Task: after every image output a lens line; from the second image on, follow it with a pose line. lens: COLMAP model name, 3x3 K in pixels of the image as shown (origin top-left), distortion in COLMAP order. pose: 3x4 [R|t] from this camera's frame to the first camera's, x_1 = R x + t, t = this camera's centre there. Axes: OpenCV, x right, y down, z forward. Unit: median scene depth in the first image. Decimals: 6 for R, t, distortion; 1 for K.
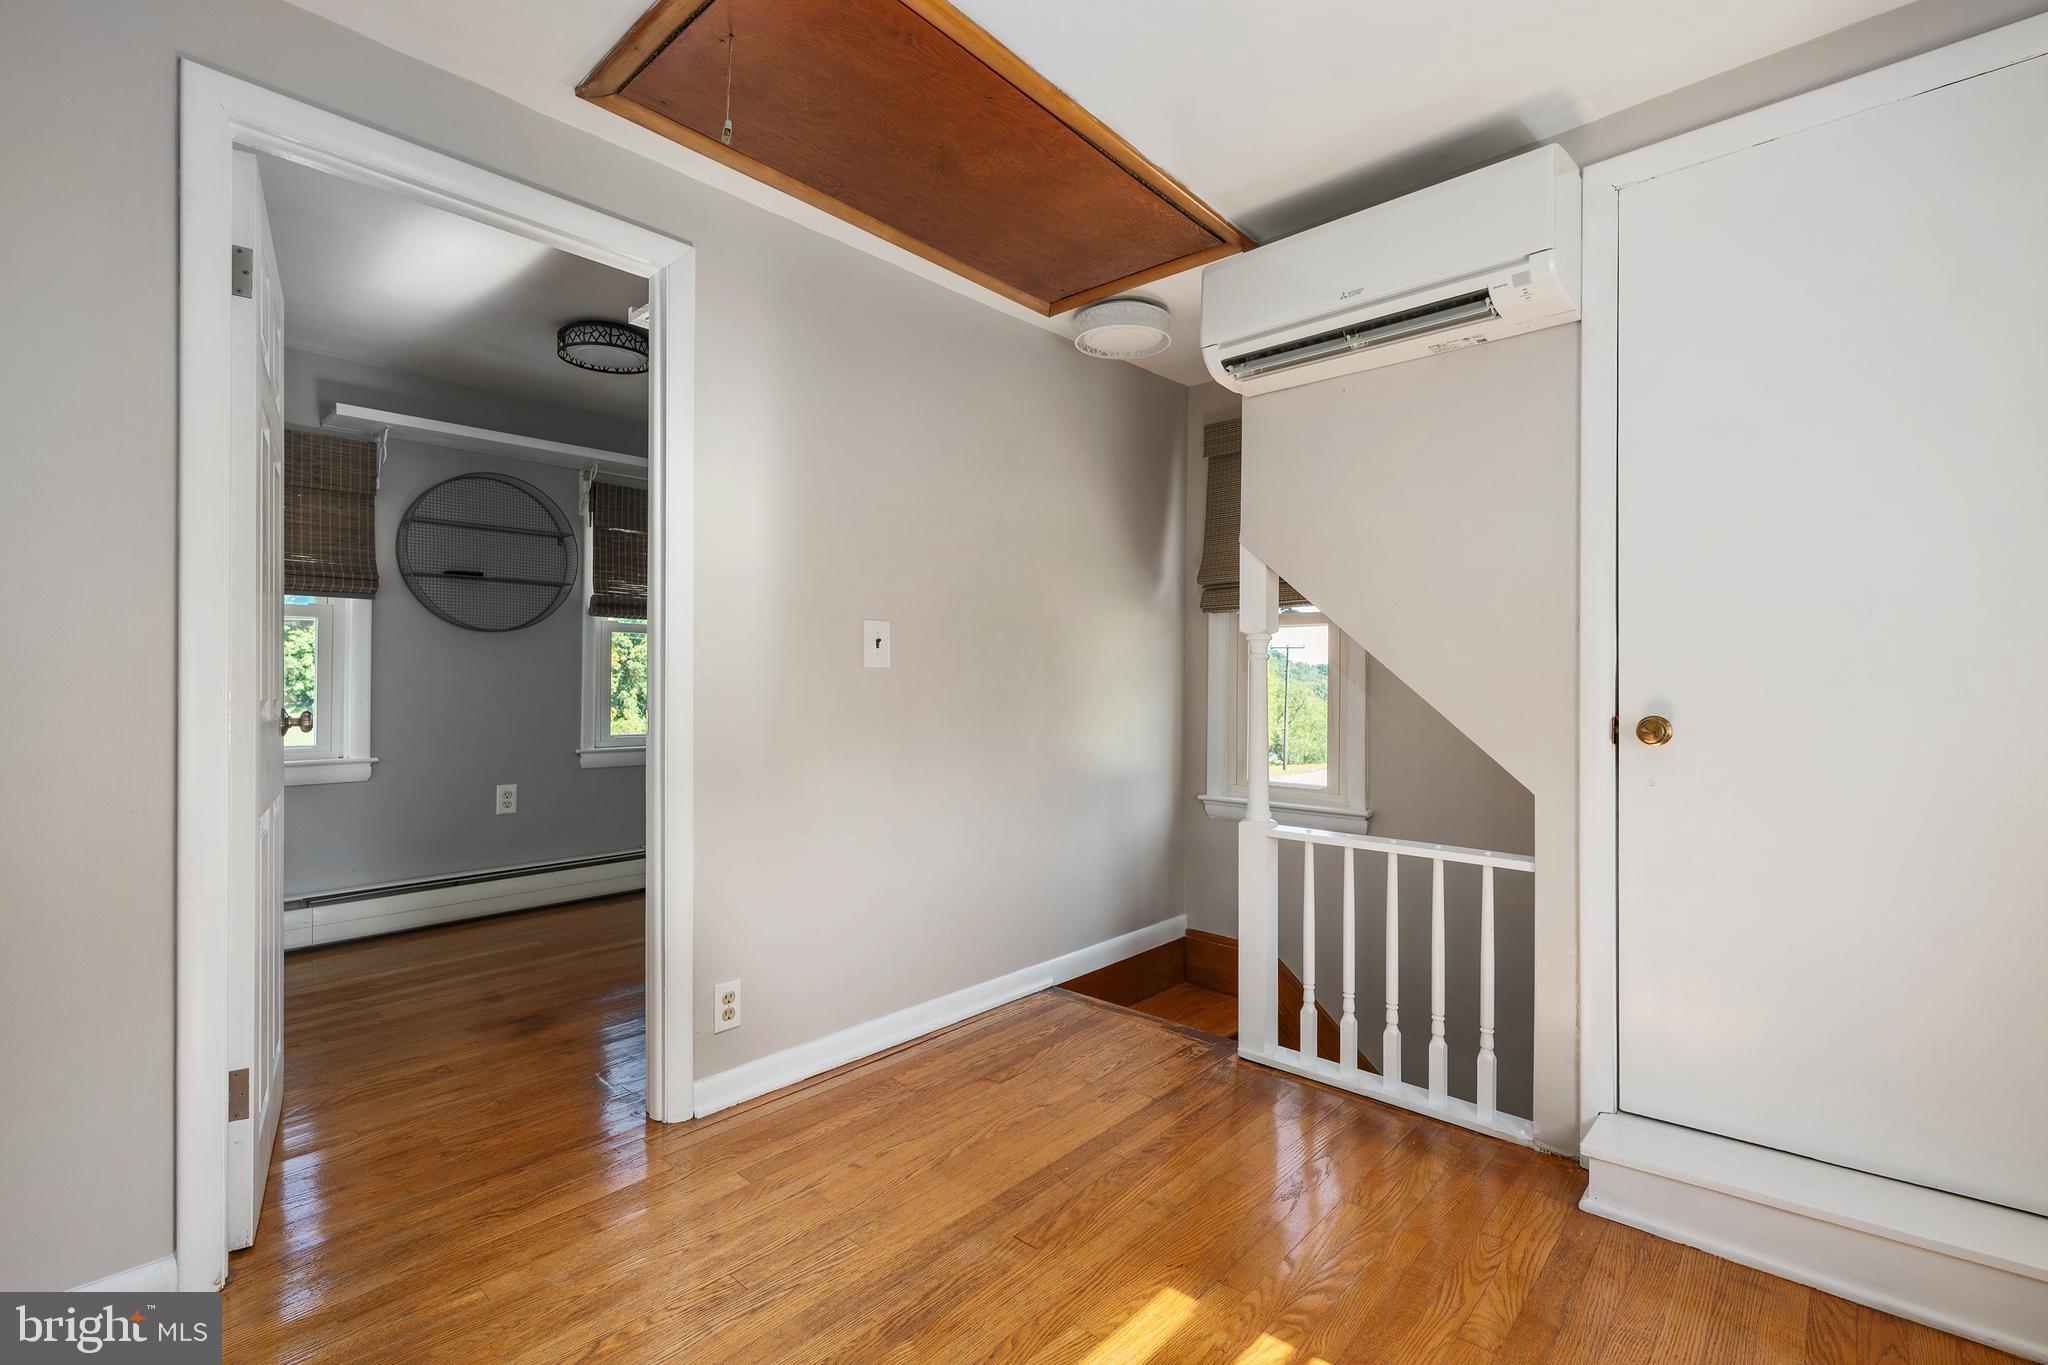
lens RADIAL K [[901.7, 0, 1023.0], [0, 901.7, 685.4], [0, 0, 1]] dist [0.000378, 0.000037]
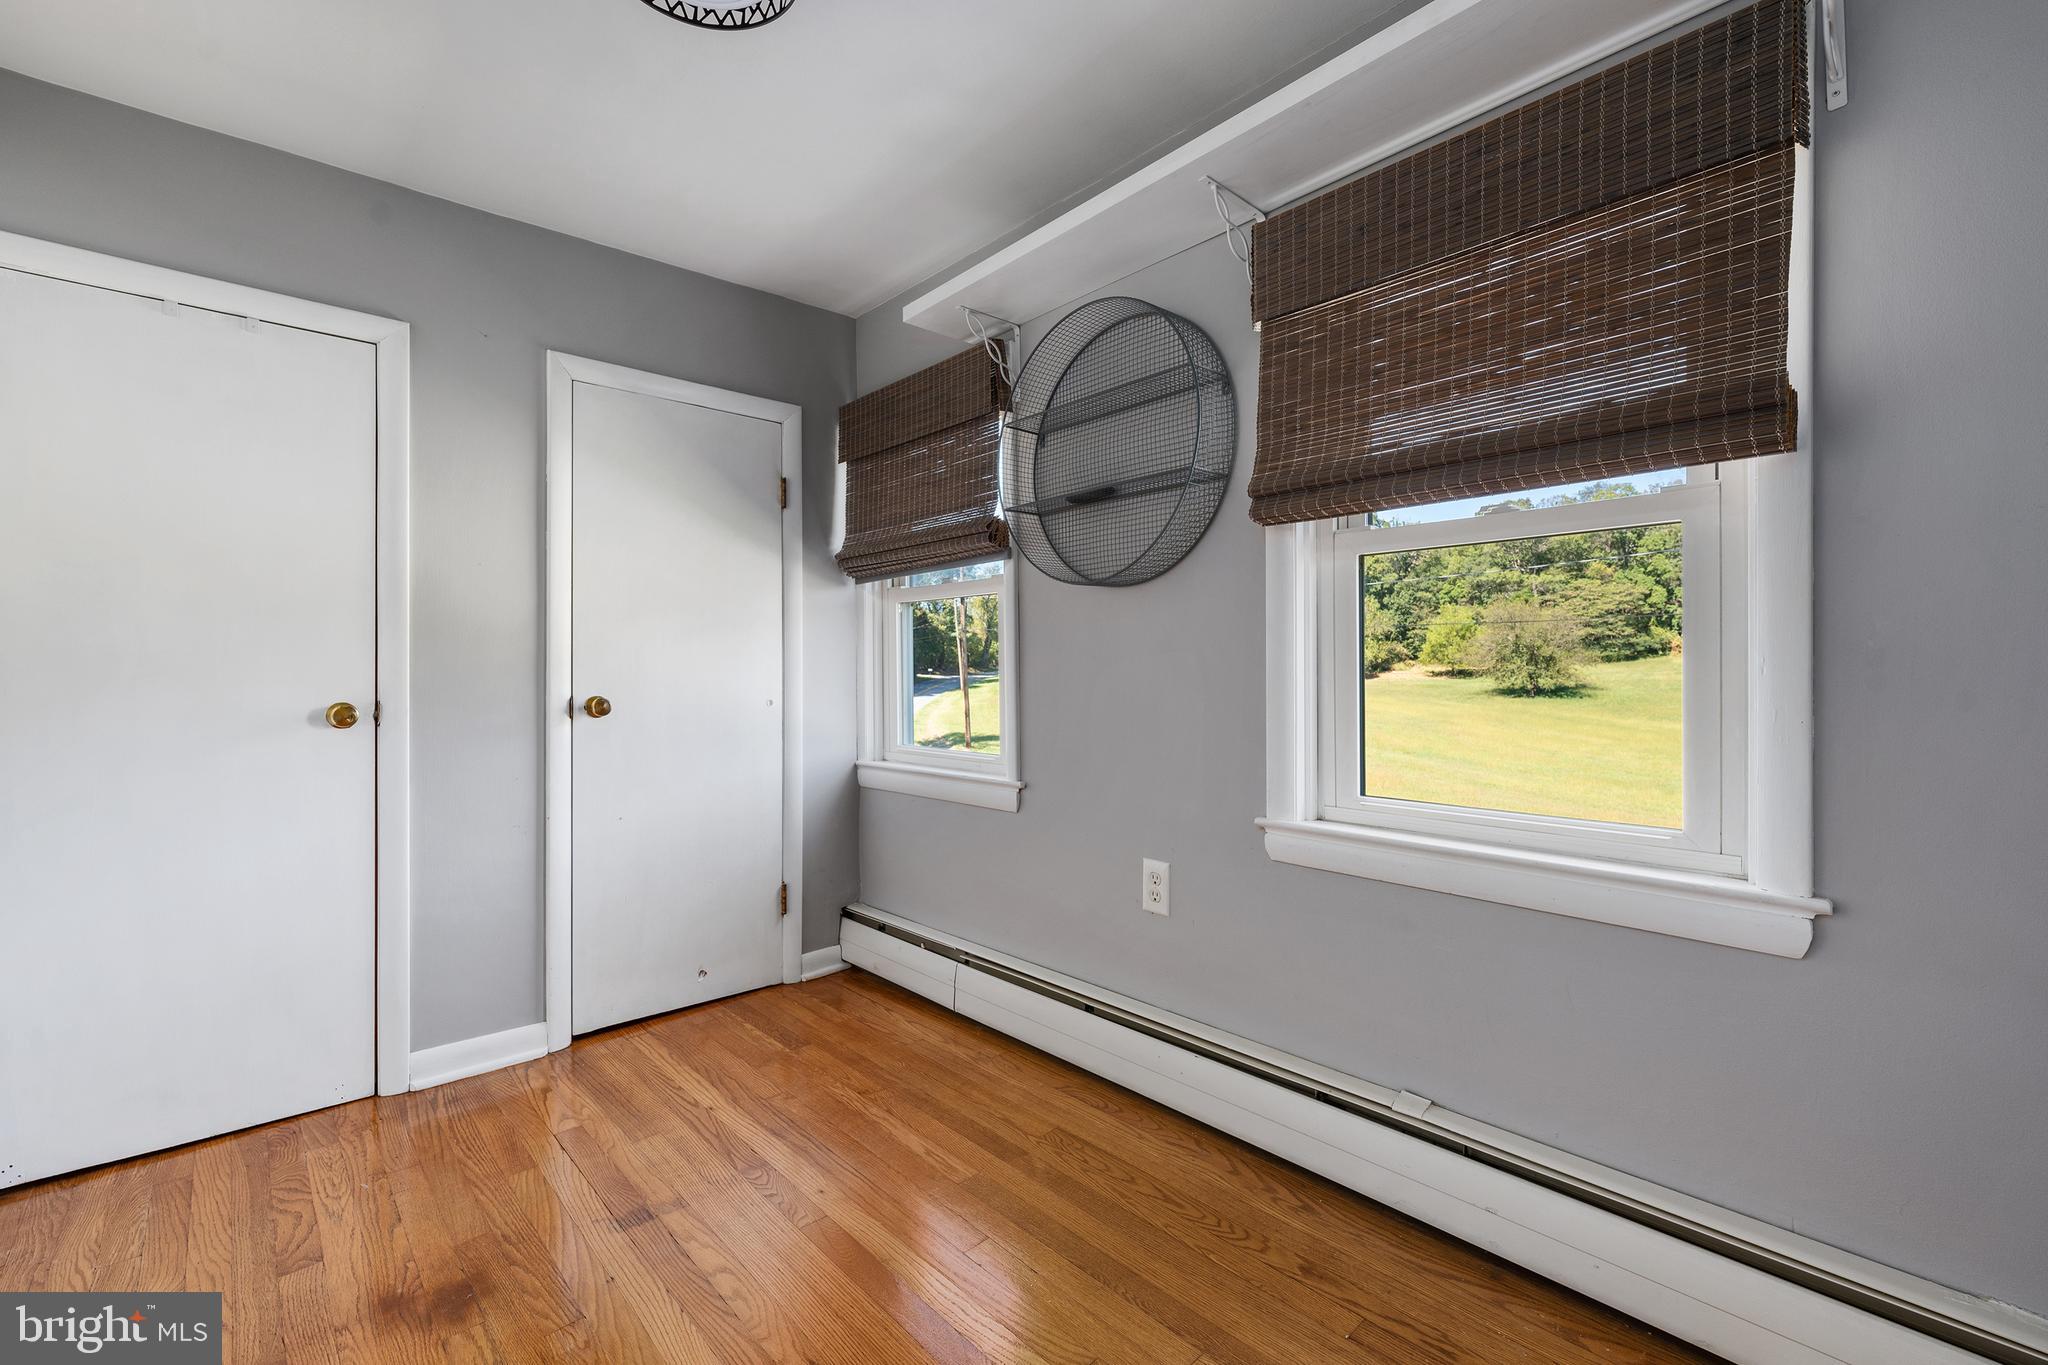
lens RADIAL K [[860.4, 0, 1022.6], [0, 860.4, 680.6], [0, 0, 1]] dist [0.002851, 0.000148]
pose [[-0.086634, 0.000430, -0.996240, -0.045211], [-0.003076, 0.999995, 0.000700, 0.000385], [0.996235, 0.003125, -0.086632, 1.057922]]
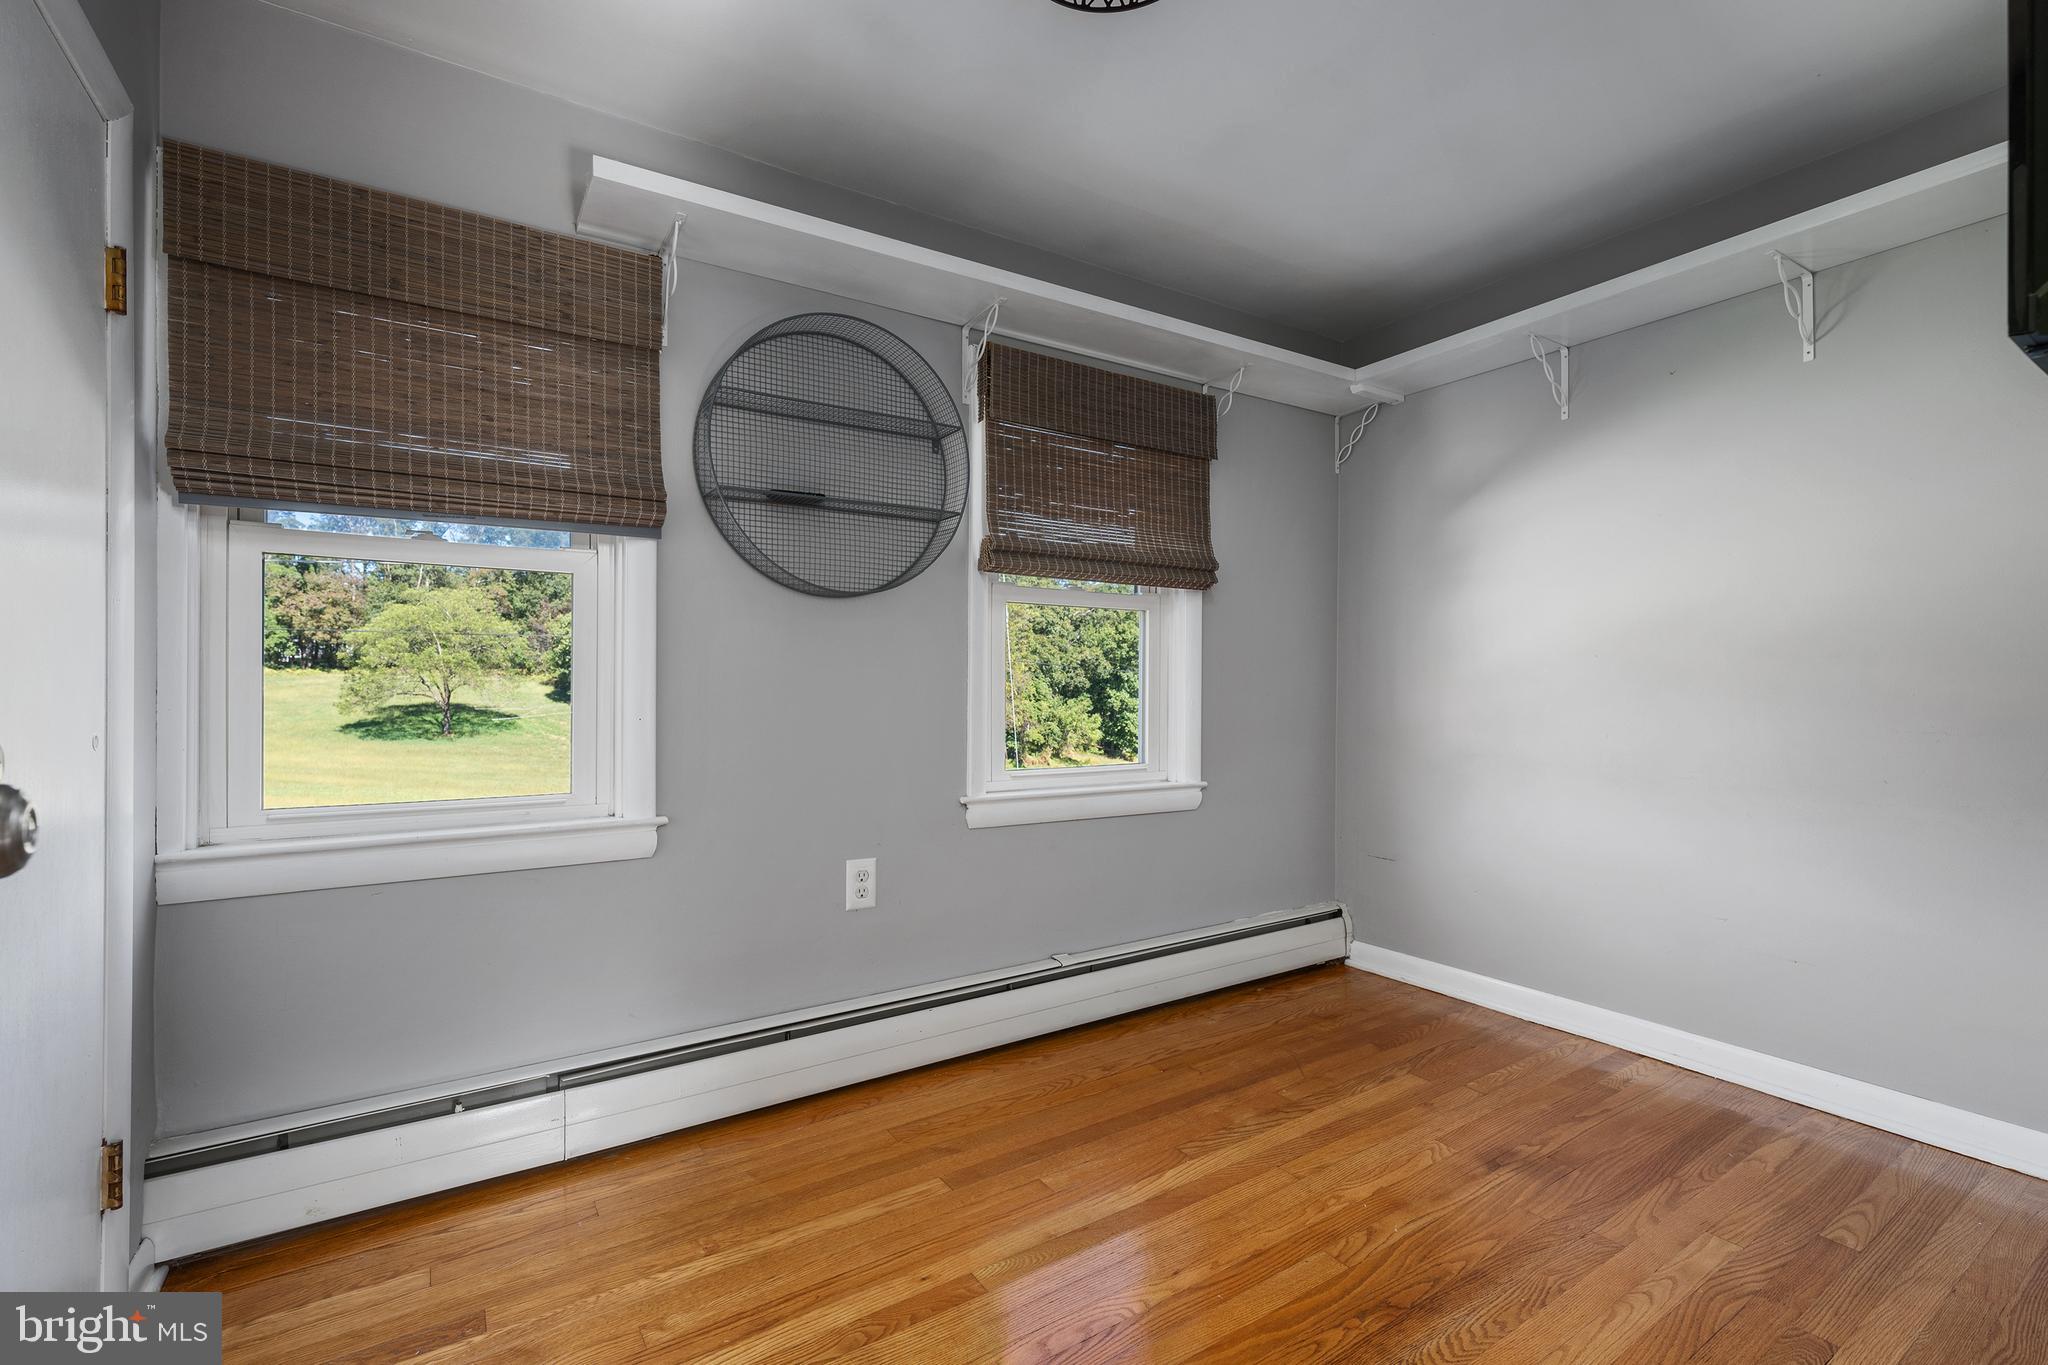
lens RADIAL K [[901.7, 0, 1030.5], [0, 901.7, 692.7], [0, 0, 1]] dist [0.000378, 0.000037]
pose [[0.968643, -0.009645, -0.248270, -0.349959], [0.008313, 0.999945, -0.006414, 0.007476], [0.248318, 0.004149, 0.968670, 0.503548]]
